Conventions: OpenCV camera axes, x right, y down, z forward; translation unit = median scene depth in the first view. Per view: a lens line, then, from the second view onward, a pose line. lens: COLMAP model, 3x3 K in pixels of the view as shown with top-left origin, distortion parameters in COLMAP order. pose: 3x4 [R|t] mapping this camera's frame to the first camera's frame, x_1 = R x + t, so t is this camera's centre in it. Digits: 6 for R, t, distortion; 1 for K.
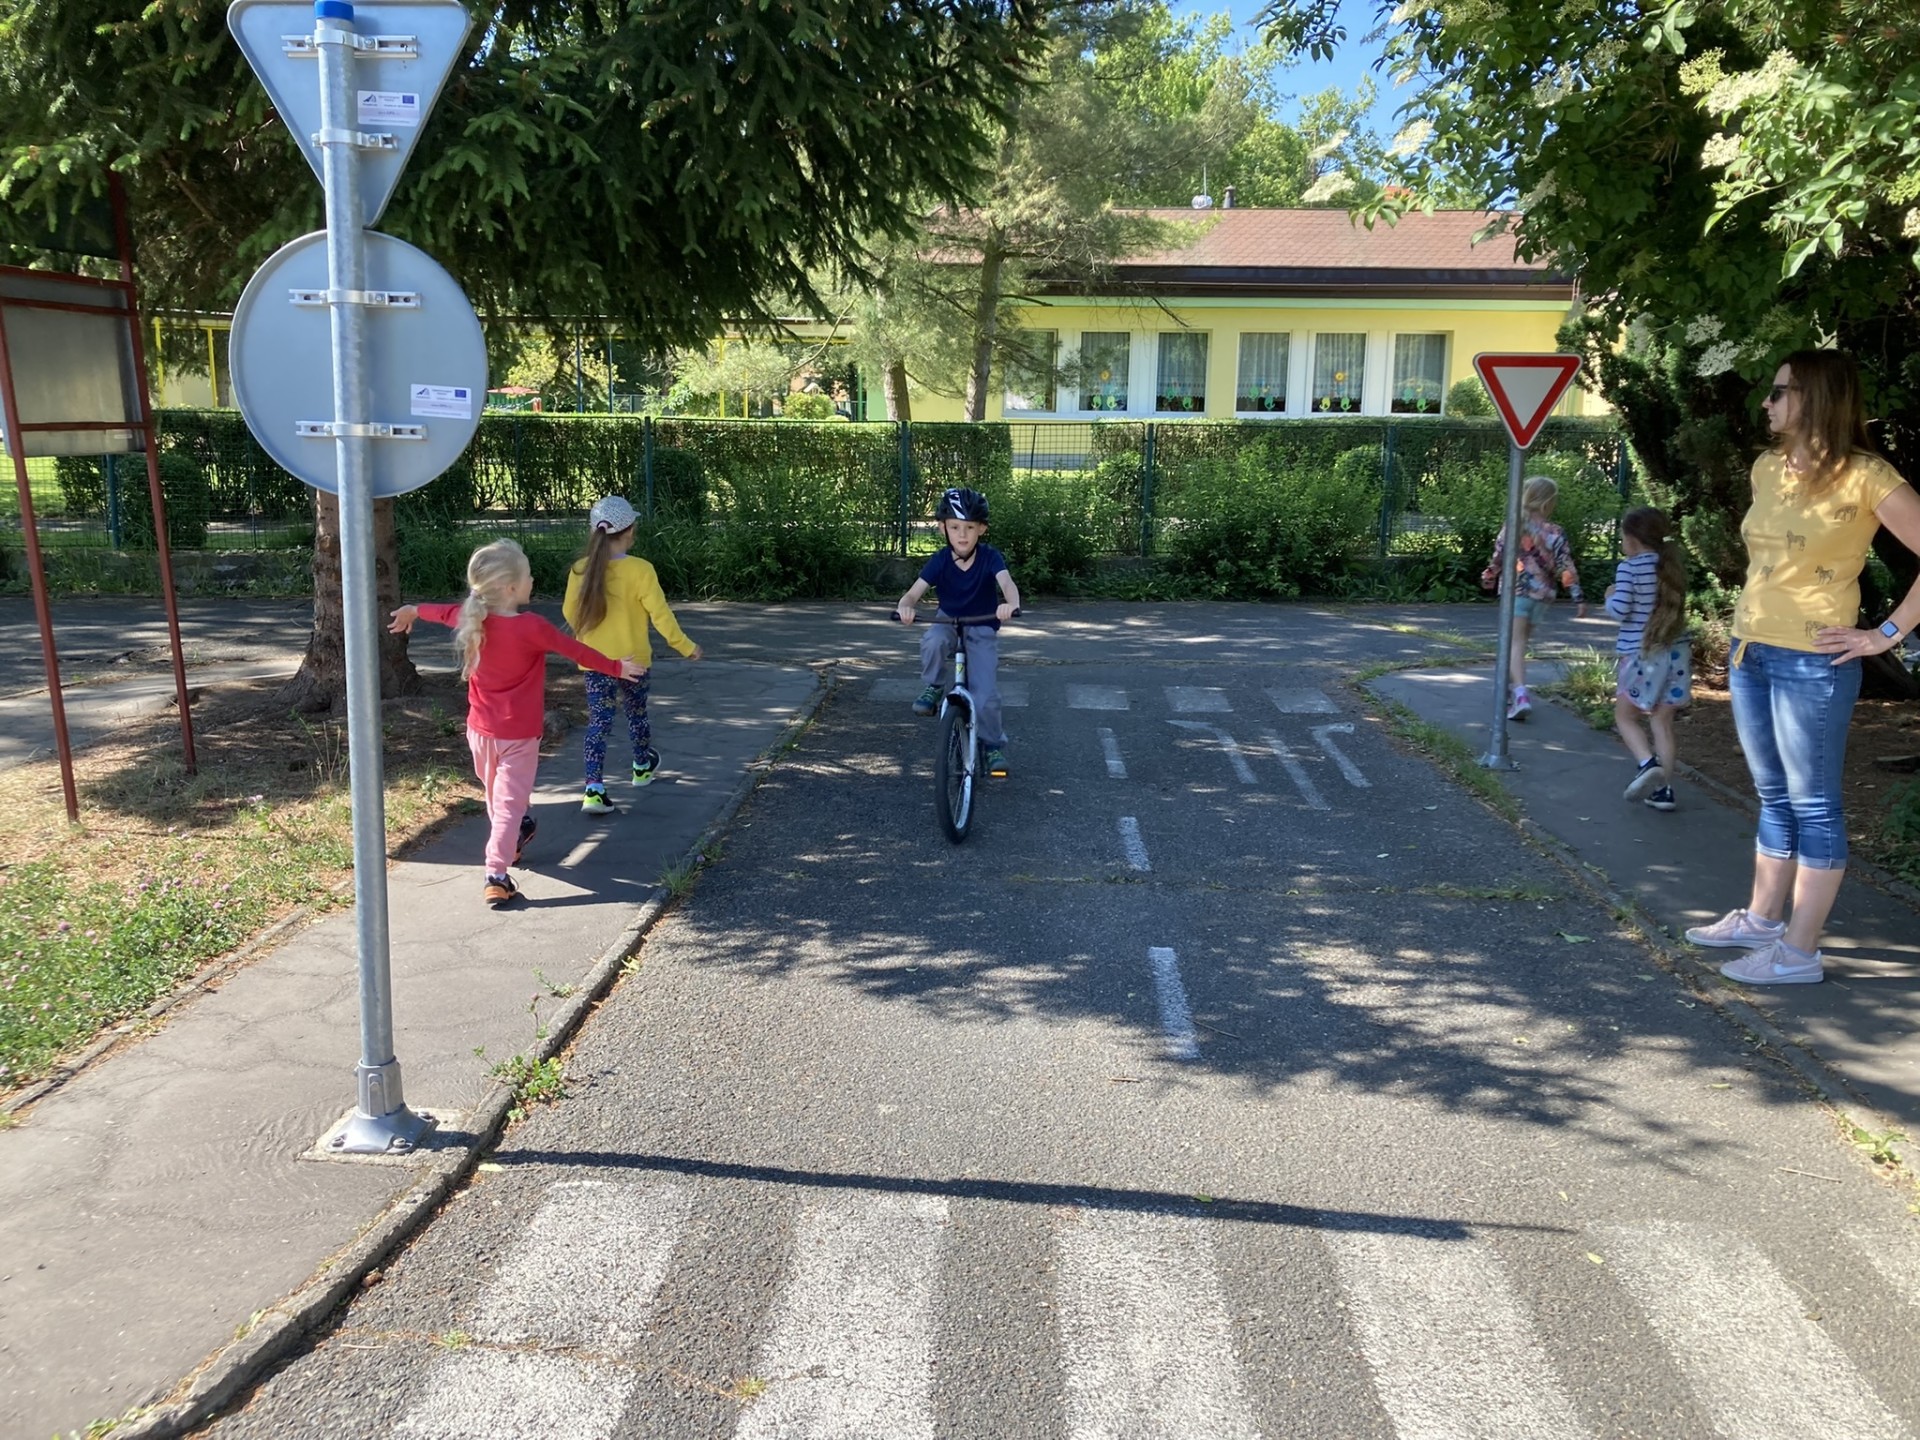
lens RADIAL K [[1565.4, 0, 960.1], [0, 1565.4, 713.9], [0, 0, 1]] dist [0.035593, -0.038835]
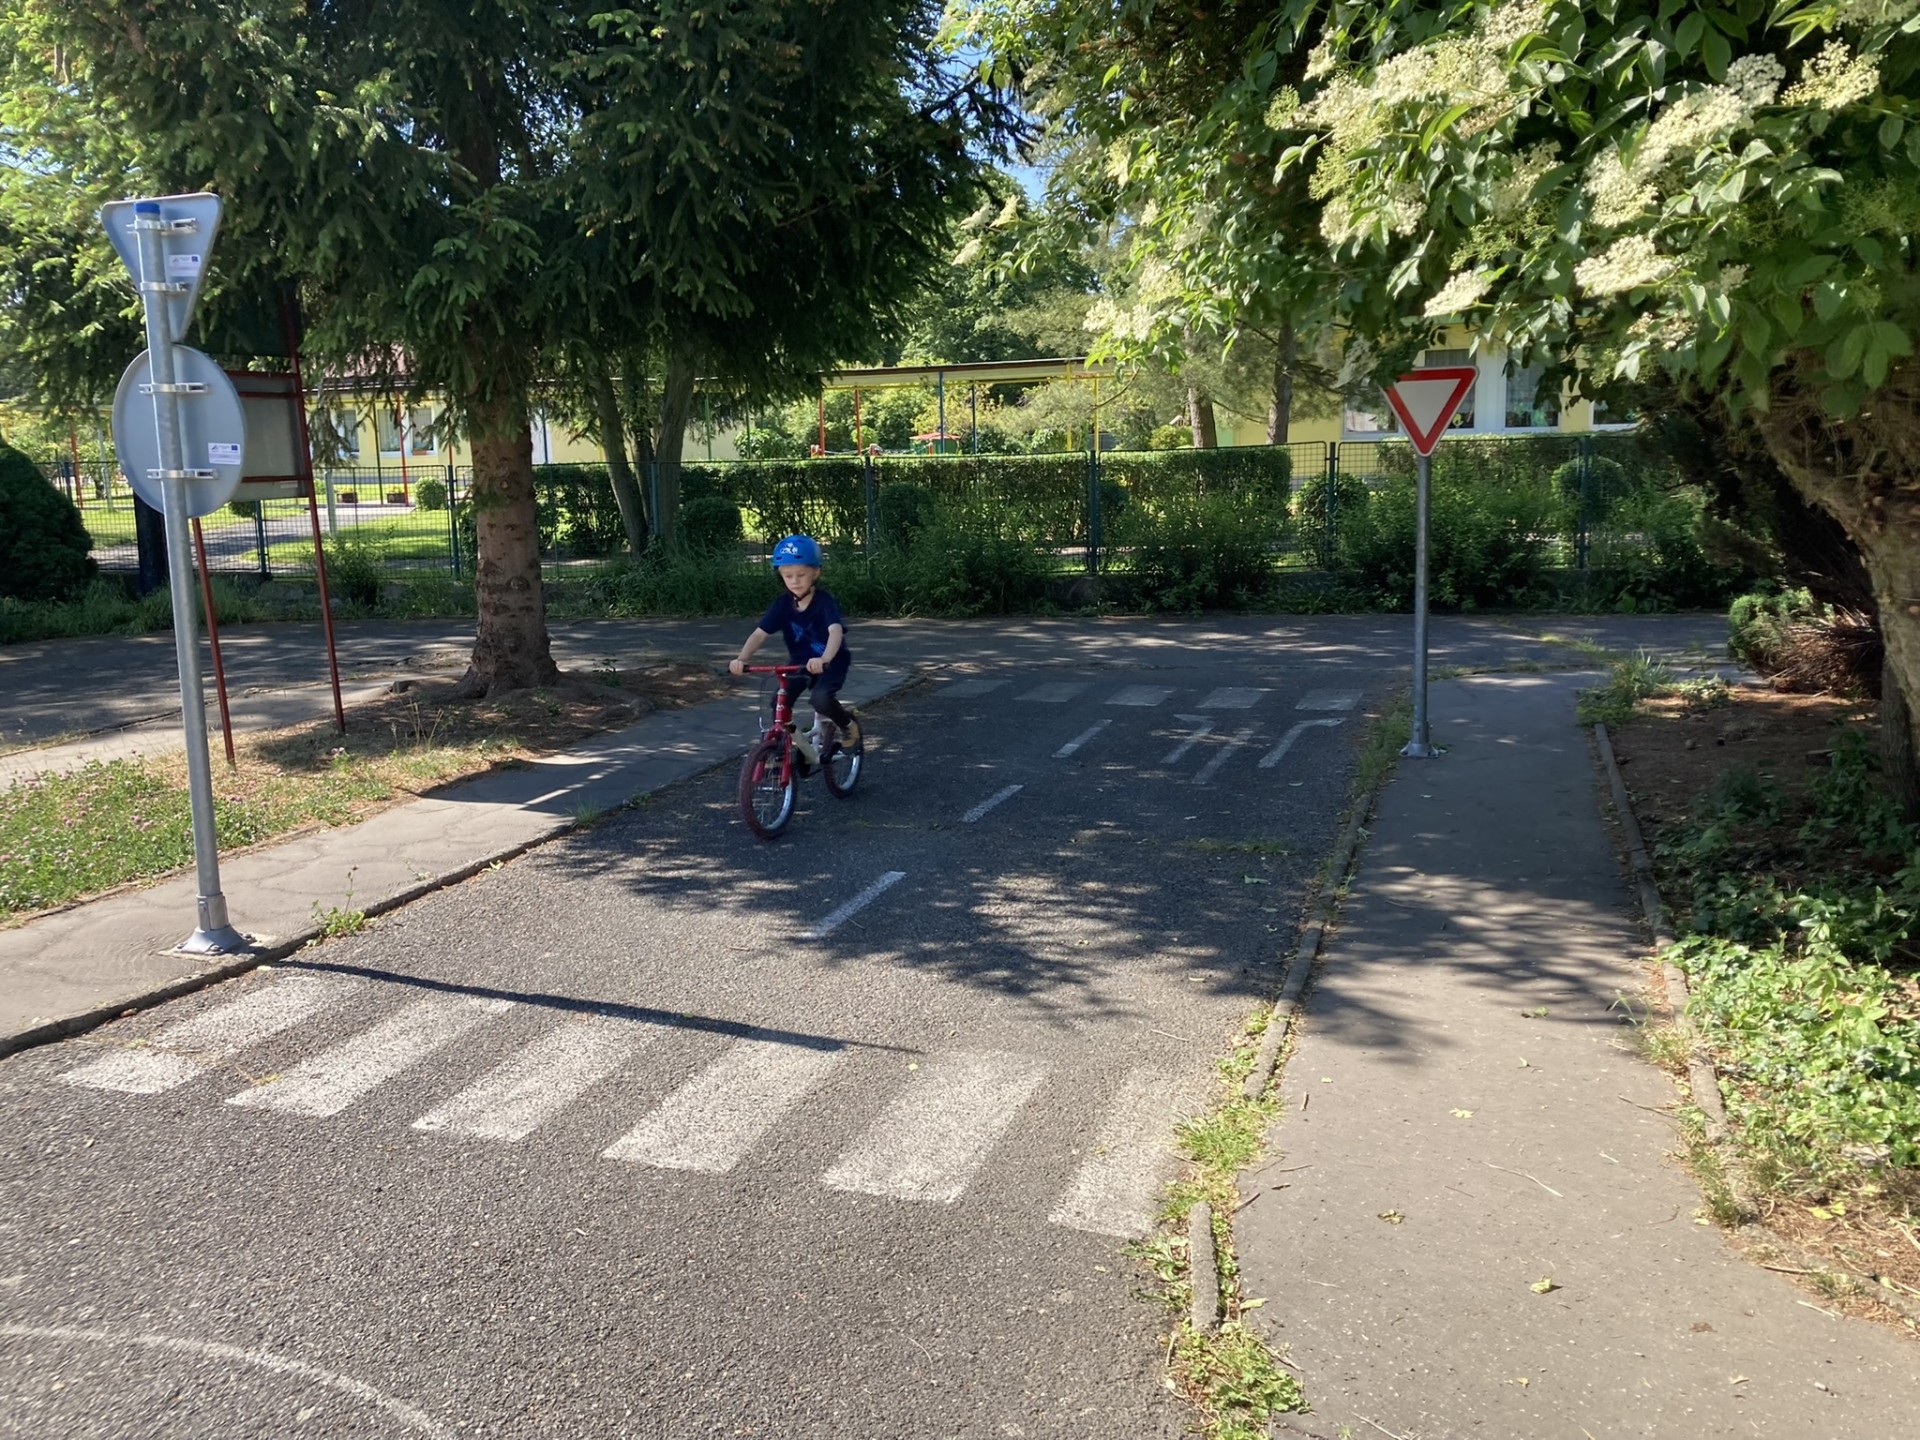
lens RADIAL K [[1565.4, 0, 960.1], [0, 1565.4, 713.9], [0, 0, 1]] dist [0.035593, -0.038835]
pose [[0.958481, 0.010250, -0.284973, 0.642185], [-0.016070, 0.999707, -0.018092, 0.056437], [0.284704, 0.021920, 0.958365, -0.203564]]
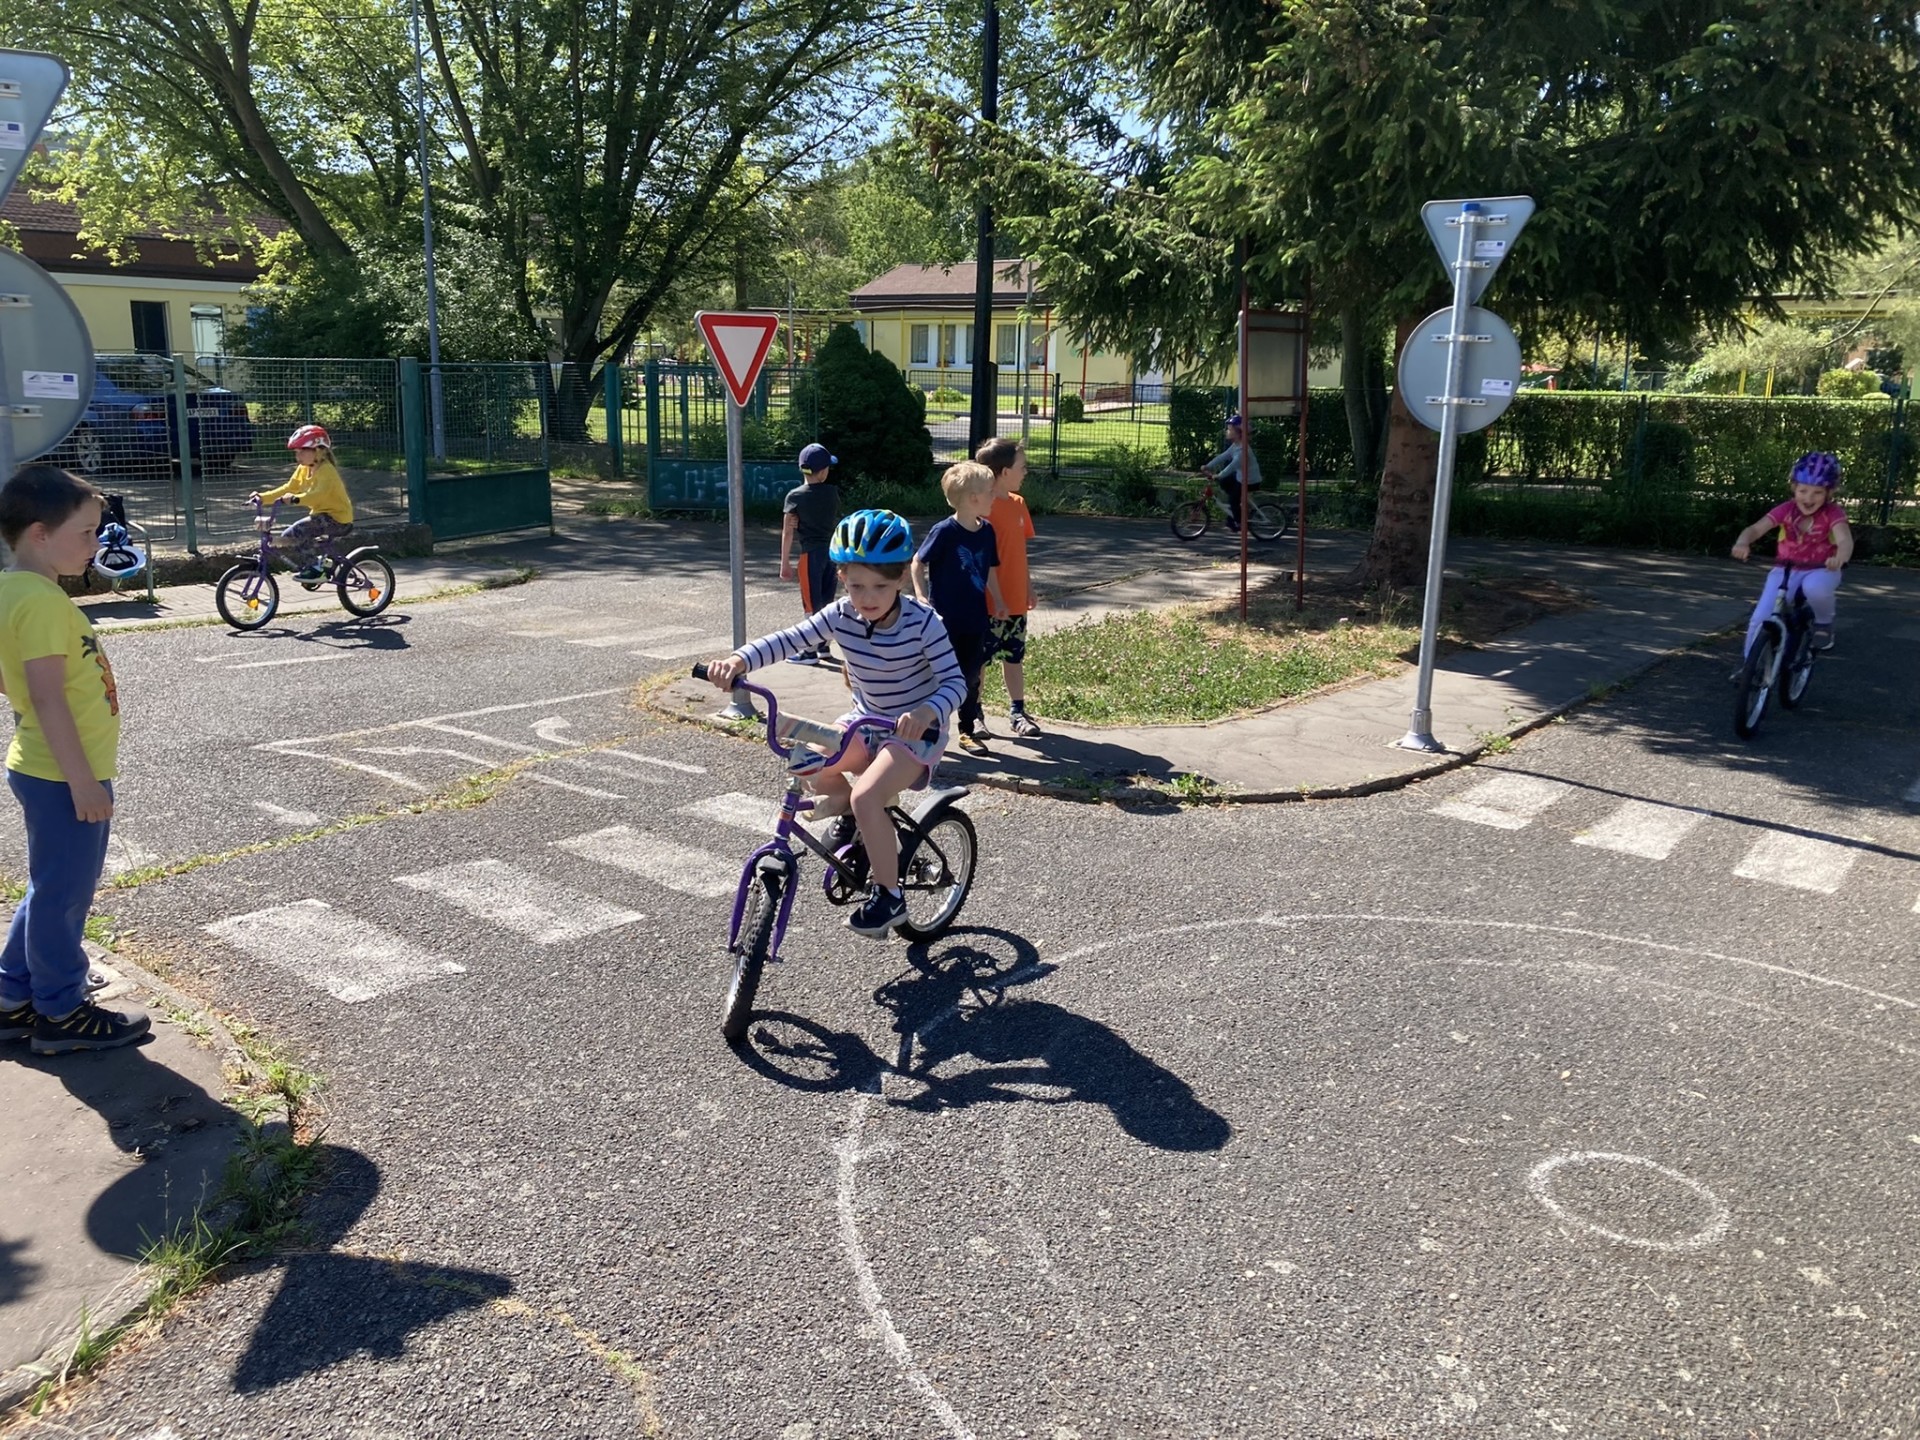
lens RADIAL K [[1578.4, 0, 959.8], [0, 1578.4, 690.8], [0, 0, 1]] dist [0.013471, 0.000931]
pose [[0.818927, 0.116044, -0.562044, 0.252520], [-0.116601, 0.992561, 0.035039, 0.169828], [0.561928, 0.036840, 0.826365, -0.901790]]
